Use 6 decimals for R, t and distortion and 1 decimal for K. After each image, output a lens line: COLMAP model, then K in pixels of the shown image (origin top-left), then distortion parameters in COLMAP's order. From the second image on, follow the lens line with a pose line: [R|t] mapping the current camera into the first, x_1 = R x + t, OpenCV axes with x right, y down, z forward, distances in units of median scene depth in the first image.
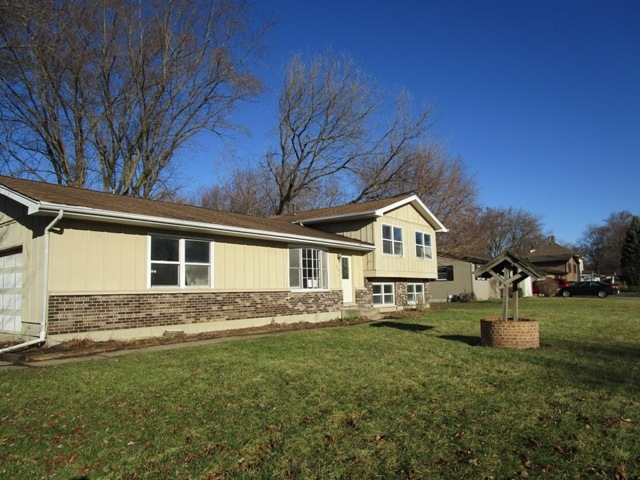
lens RADIAL K [[455.7, 0, 317.4], [0, 455.7, 240.7], [0, 0, 1]] dist [-0.021066, 0.001879]
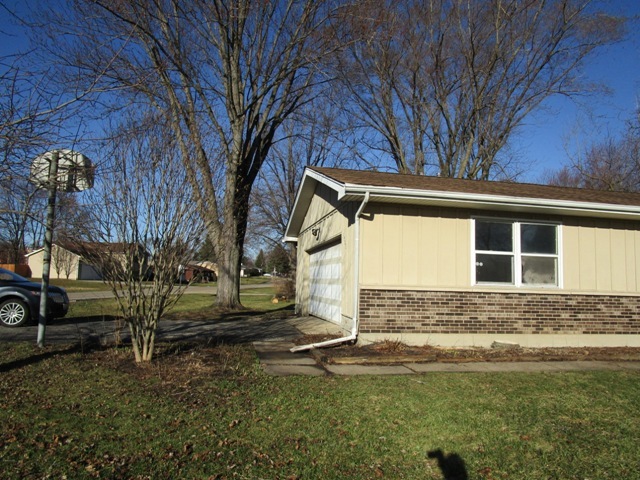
lens RADIAL K [[455.7, 0, 317.4], [0, 455.7, 240.7], [0, 0, 1]] dist [-0.021066, 0.001879]
pose [[0.749264, -0.014341, -0.662116, -0.046292], [0.025583, 0.999646, 0.007299, 0.014034], [0.661777, -0.022408, 0.749366, 0.222223]]
